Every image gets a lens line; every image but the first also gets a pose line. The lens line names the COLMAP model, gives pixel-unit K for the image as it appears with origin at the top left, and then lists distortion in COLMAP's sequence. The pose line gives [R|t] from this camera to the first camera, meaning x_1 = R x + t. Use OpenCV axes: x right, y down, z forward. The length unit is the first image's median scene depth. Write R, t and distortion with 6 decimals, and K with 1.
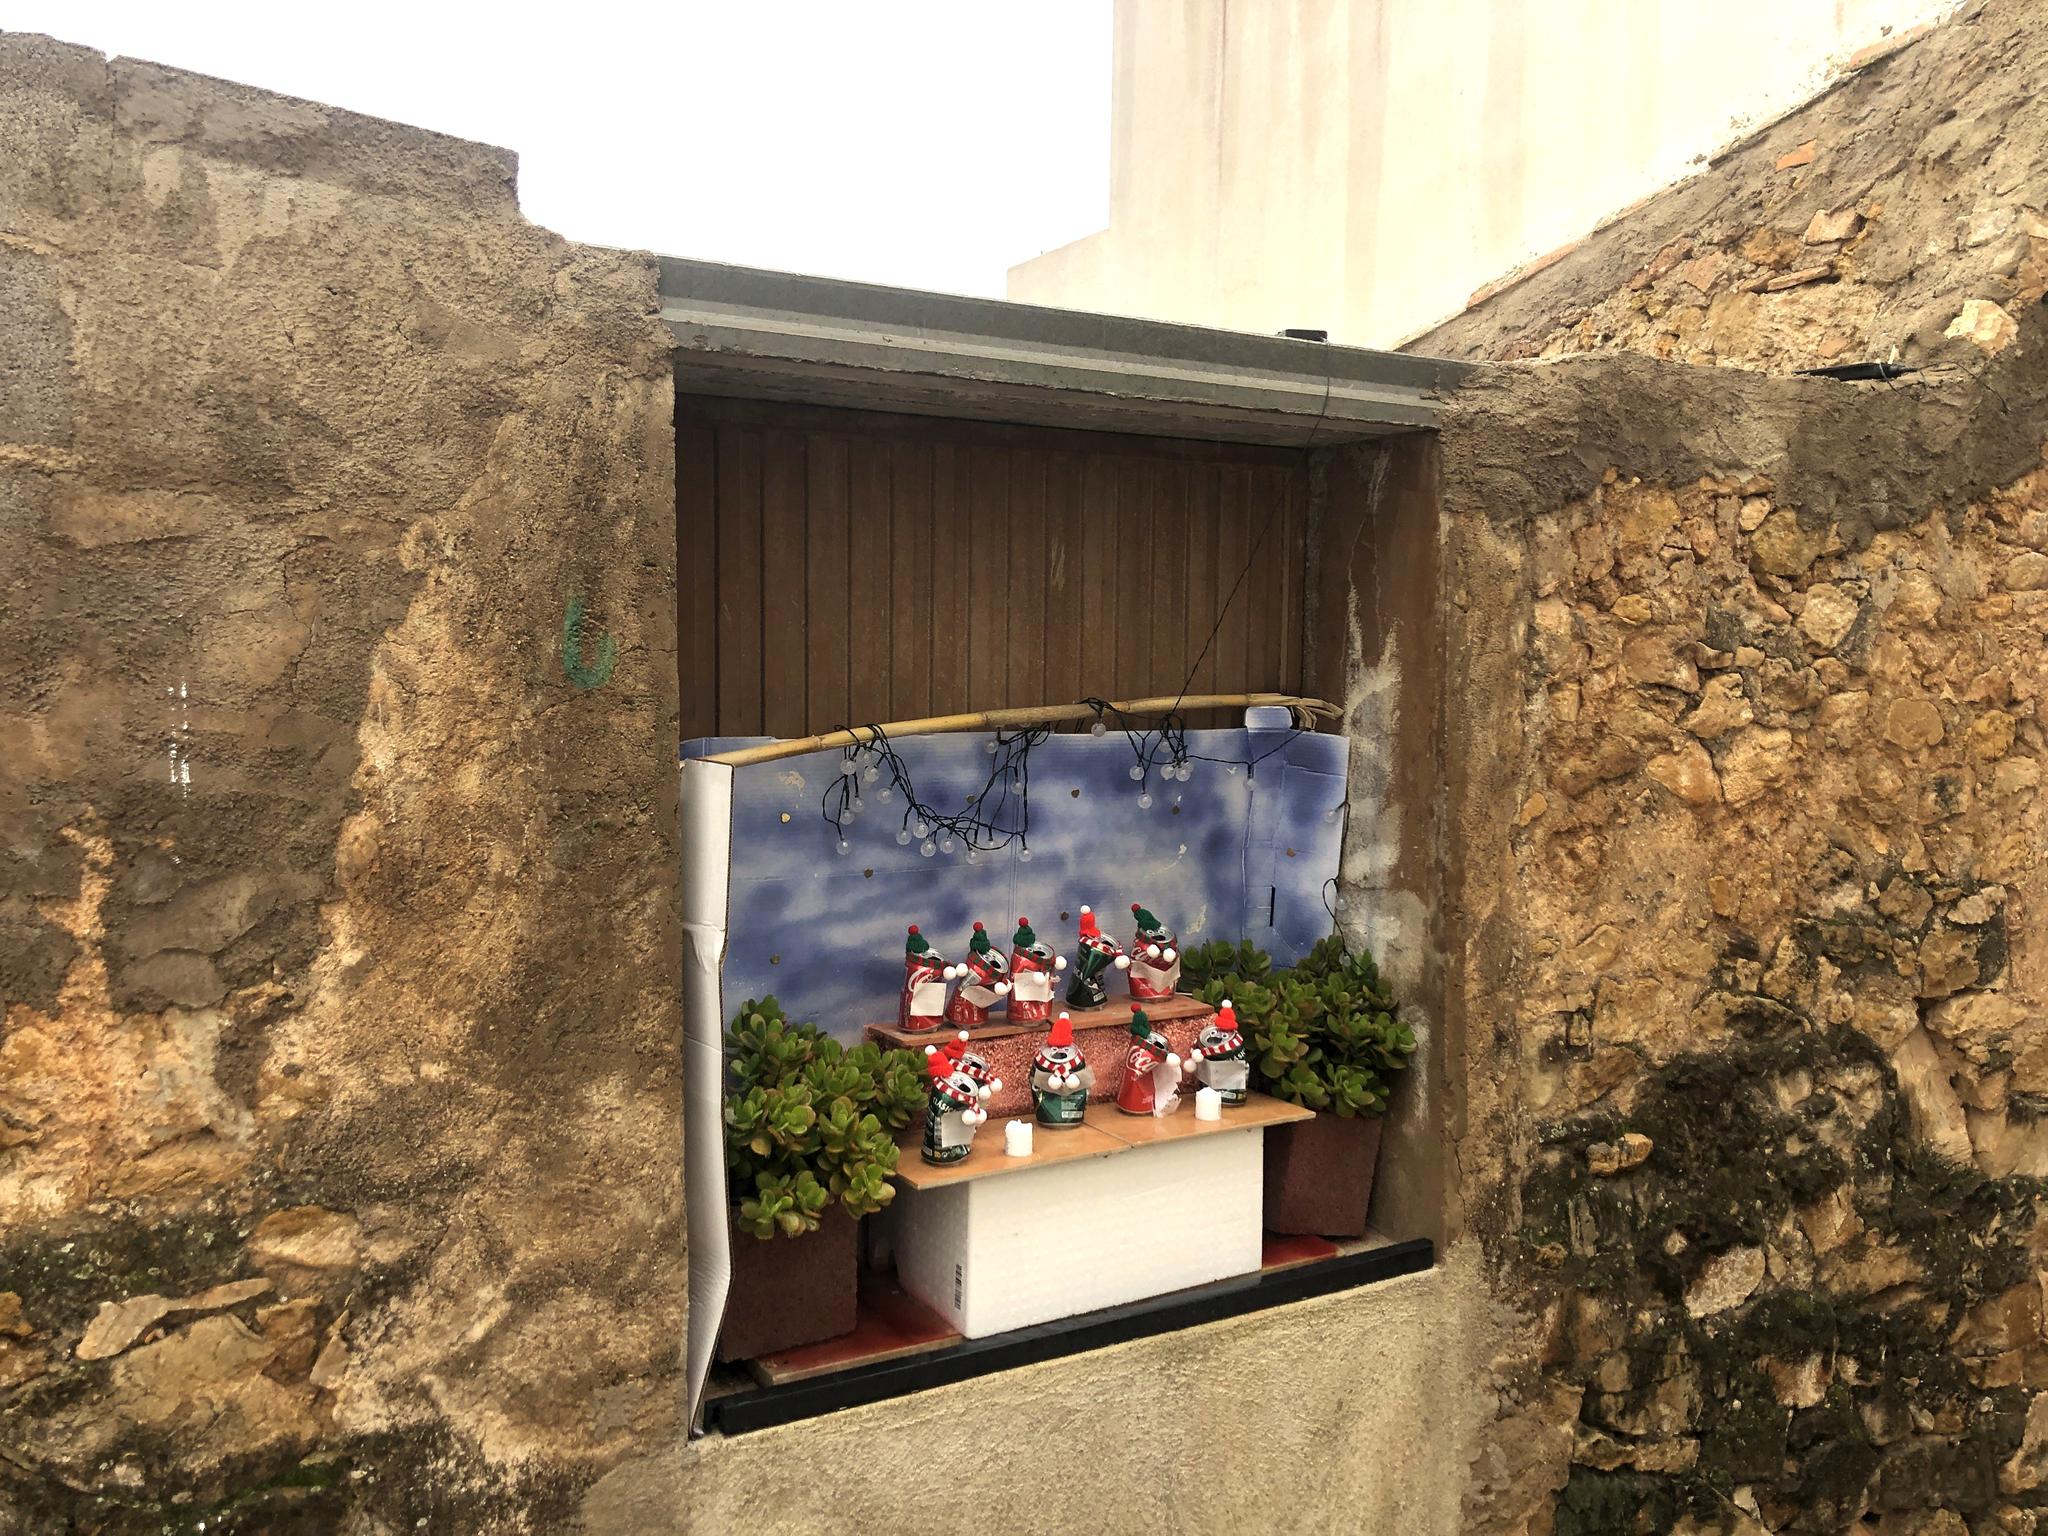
lens RADIAL K [[1695.8, 0, 1008.5], [0, 1695.8, 761.0], [0, 0, 1]] dist [0.063985, -0.099319]
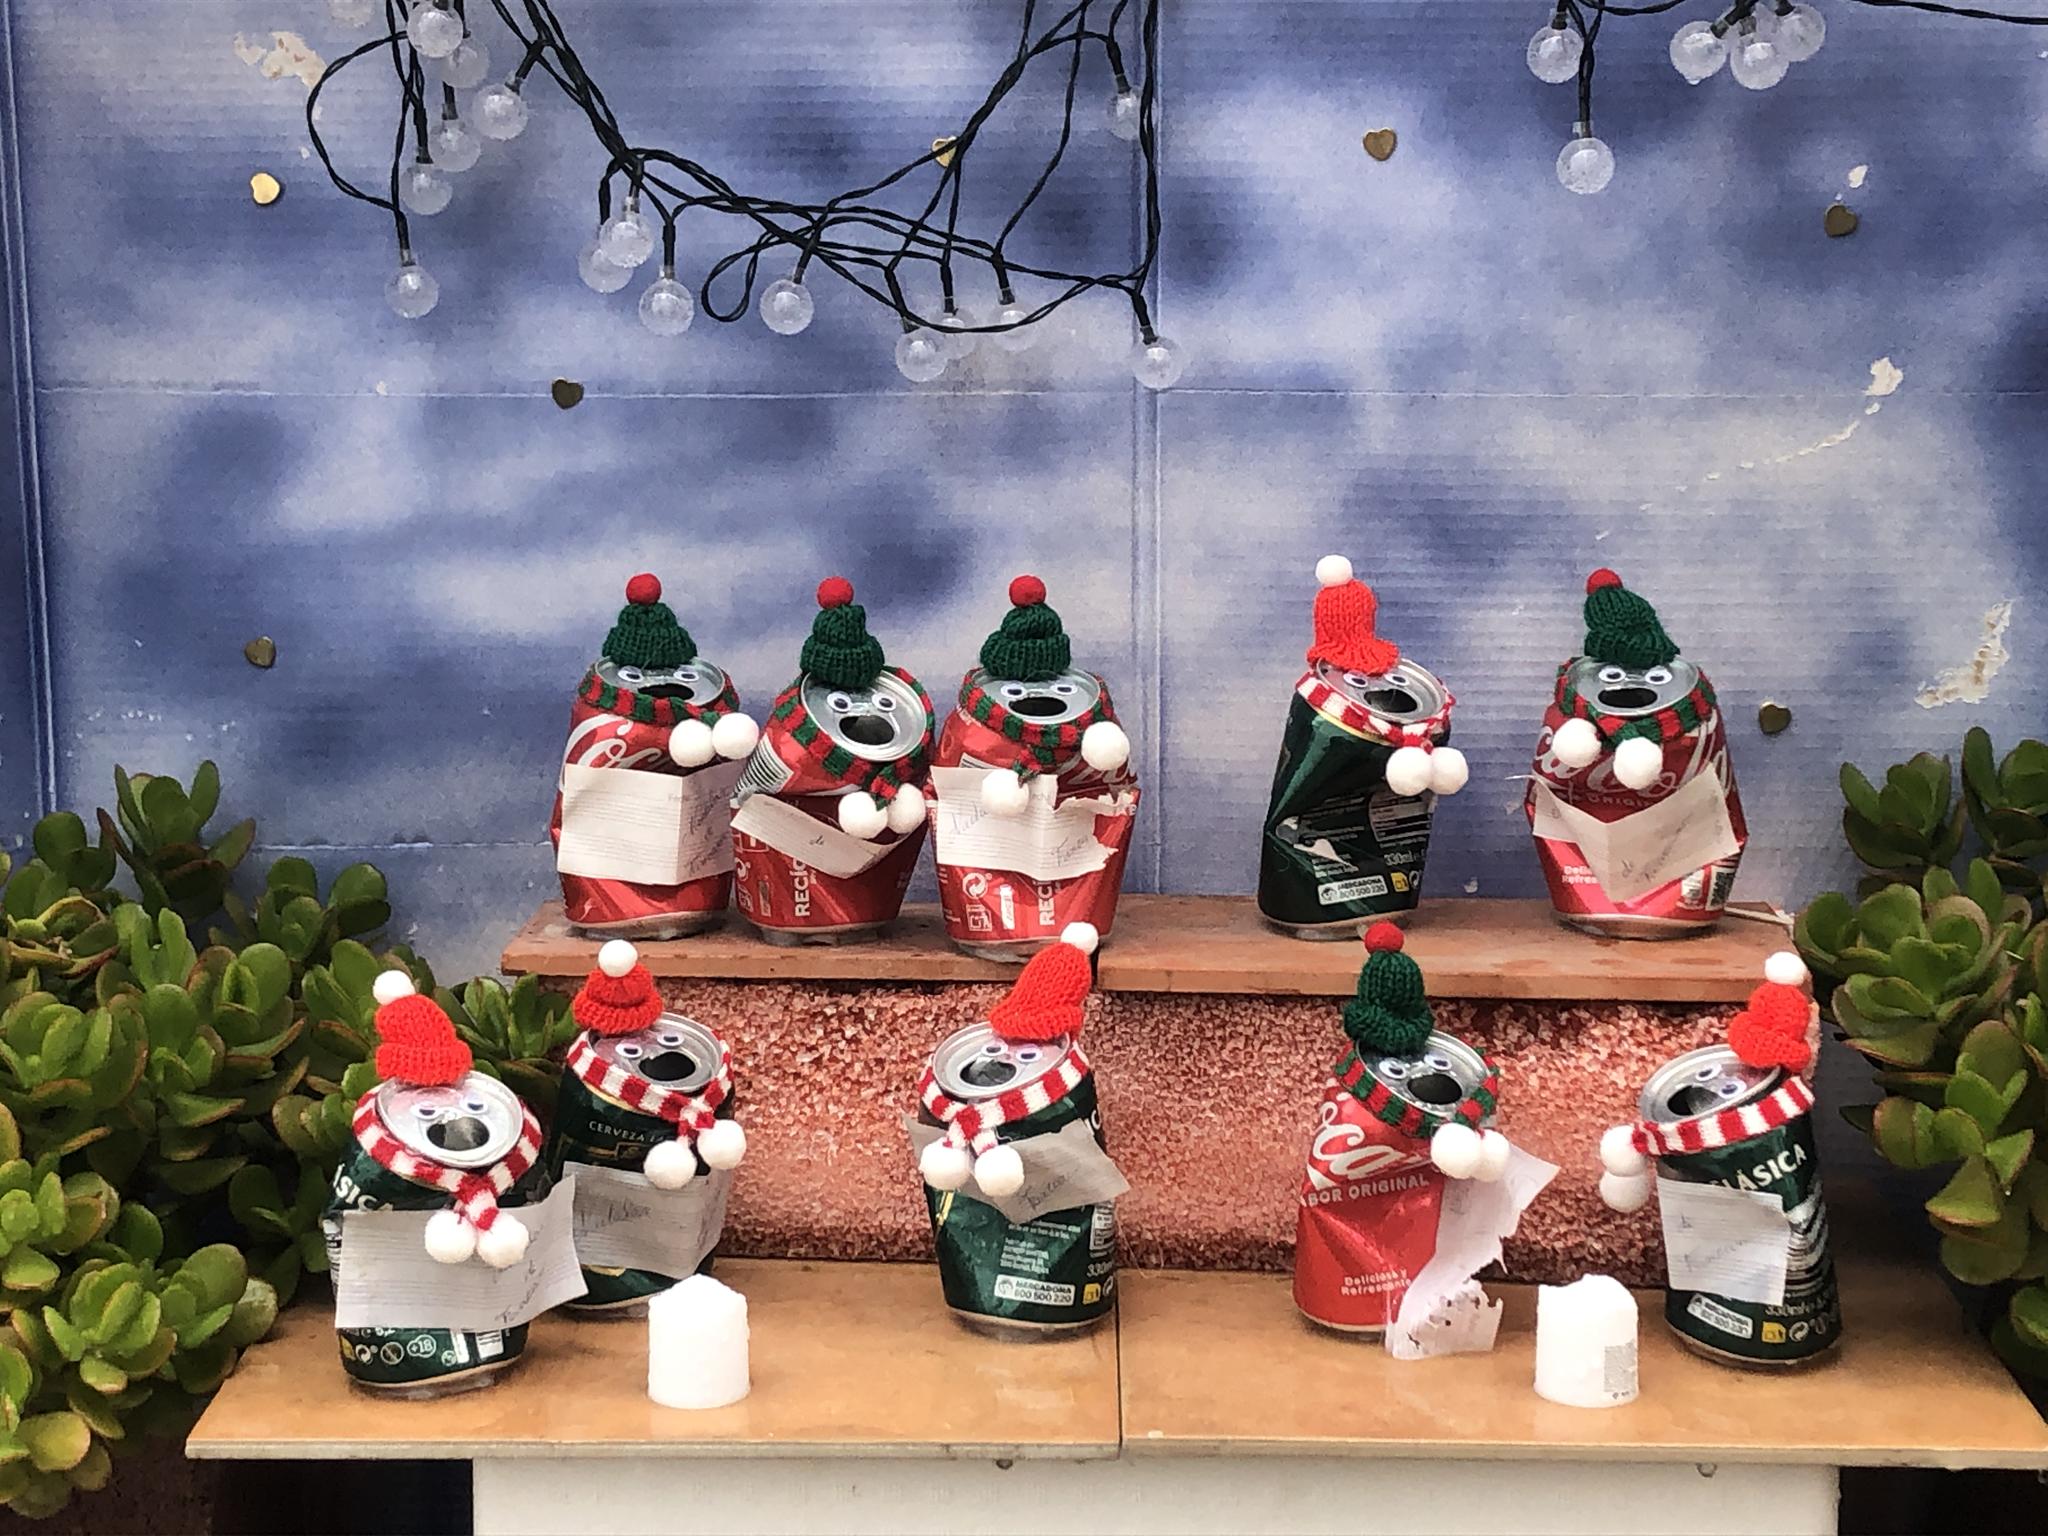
lens RADIAL K [[3757.6, 0, 1019.4], [0, 3757.6, 762.7], [0, 0, 1]] dist [0.186477, 0.000000]
pose [[0.834616, 0.081885, -0.544712, 0.349180], [-0.026463, 0.993708, 0.108835, 0.056329], [0.550197, -0.076420, 0.831531, 0.488272]]
